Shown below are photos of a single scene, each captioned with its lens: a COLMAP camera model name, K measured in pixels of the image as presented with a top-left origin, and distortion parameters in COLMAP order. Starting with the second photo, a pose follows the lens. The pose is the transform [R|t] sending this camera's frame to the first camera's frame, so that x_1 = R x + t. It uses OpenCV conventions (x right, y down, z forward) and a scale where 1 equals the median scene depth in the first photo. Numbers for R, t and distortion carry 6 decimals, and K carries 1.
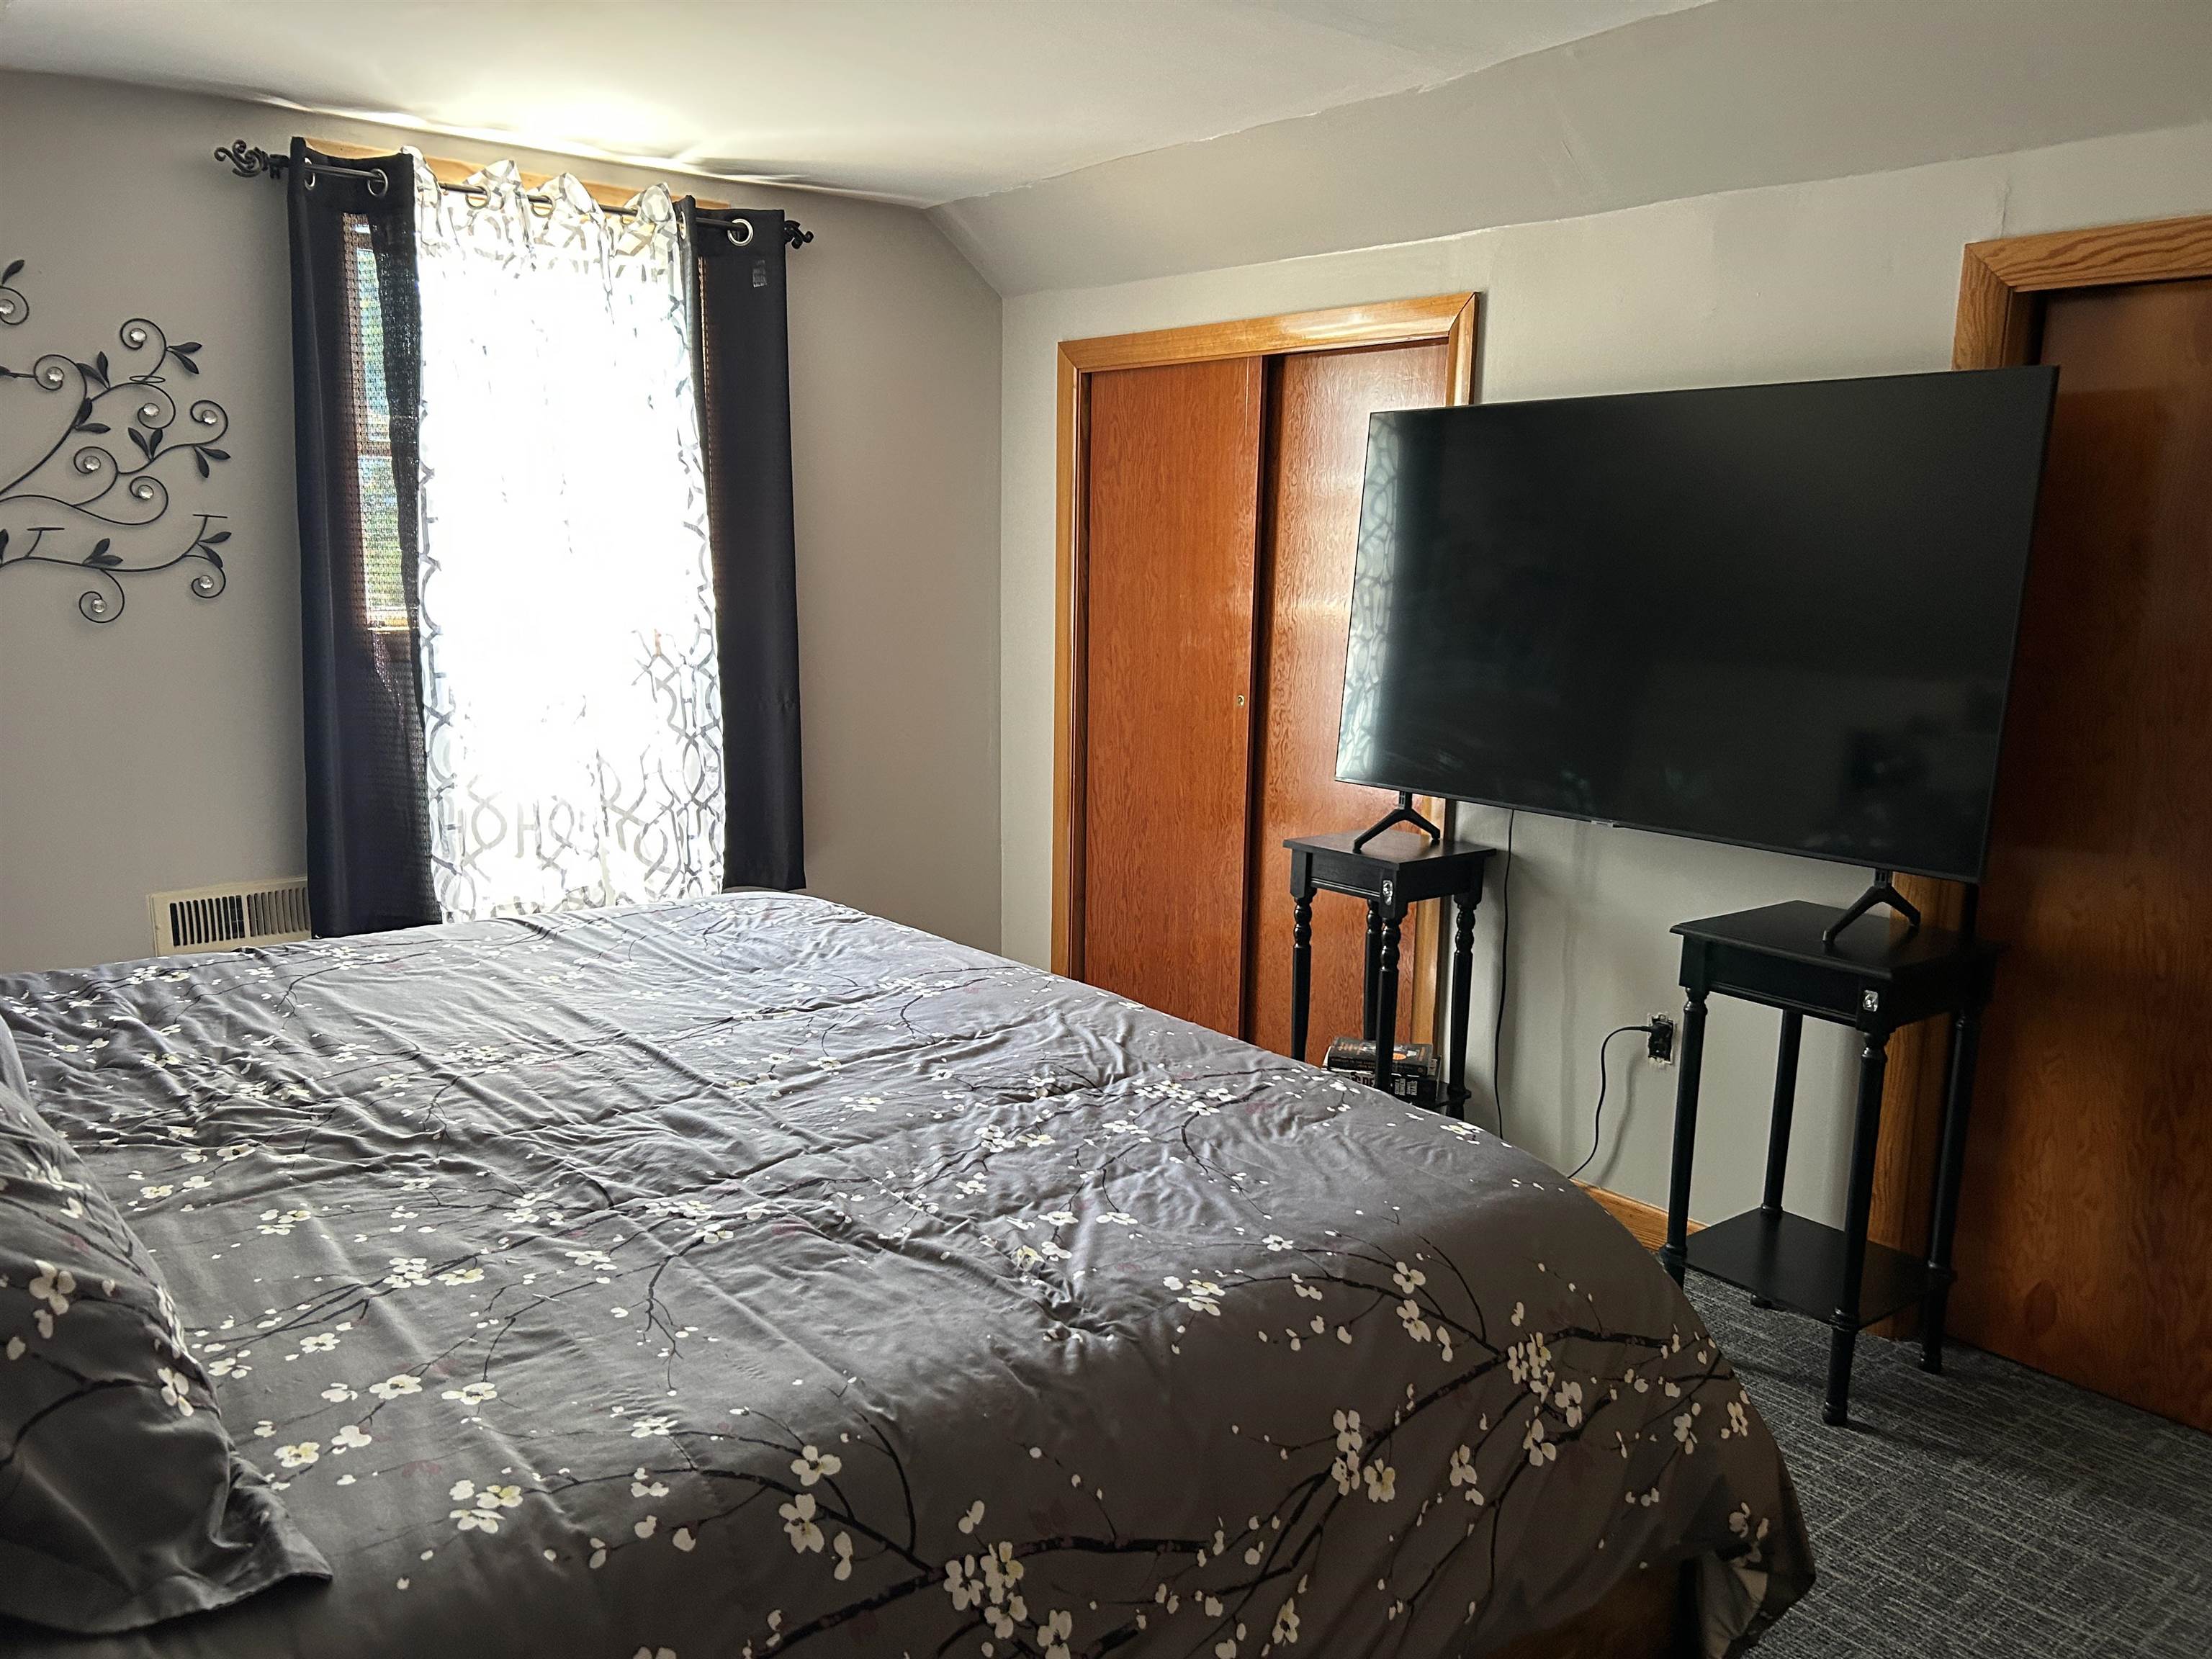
lens RADIAL K [[1666.9, 0, 1108.6], [0, 1666.9, 832.0], [0, 0, 1]] dist [0.039629, -0.046697]
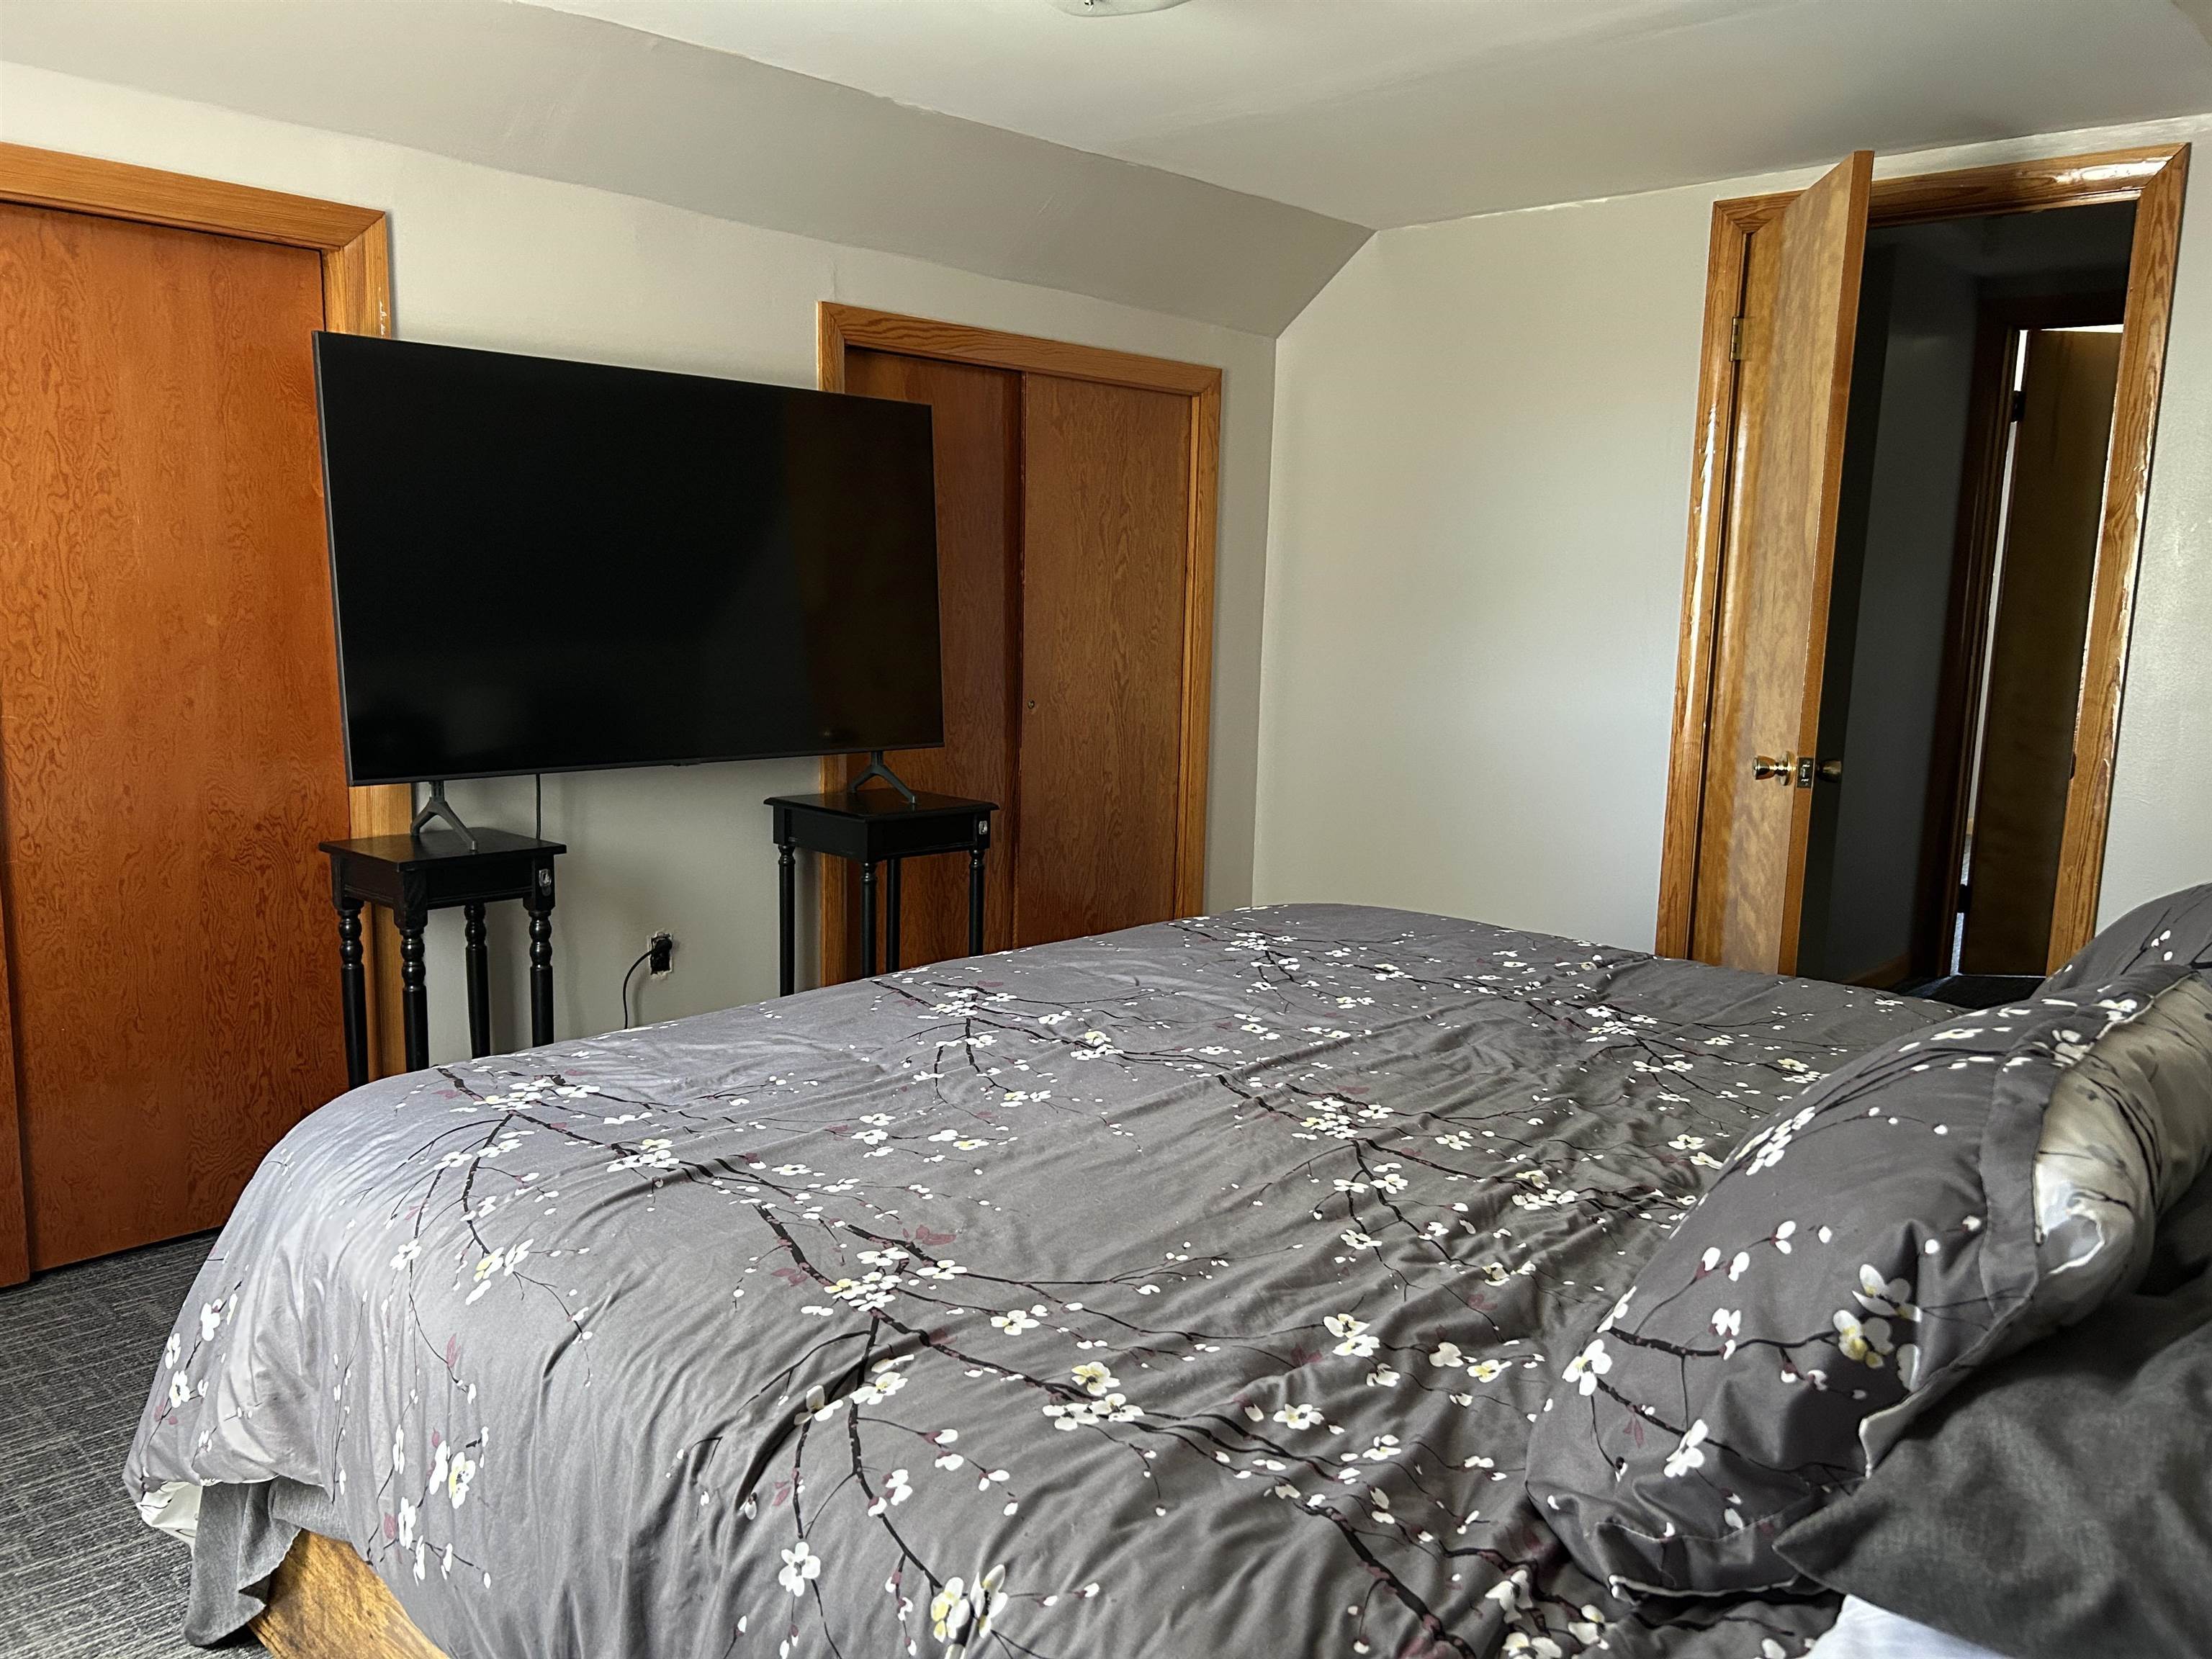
lens RADIAL K [[1666.9, 0, 1110.5], [0, 1666.9, 833.8], [0, 0, 1]] dist [0.039629, -0.046697]
pose [[-0.125236, -0.171181, 0.977248, -1.043995], [0.143688, 0.971488, 0.188586, -0.161636], [-0.981667, 0.164037, -0.097069, 1.064309]]
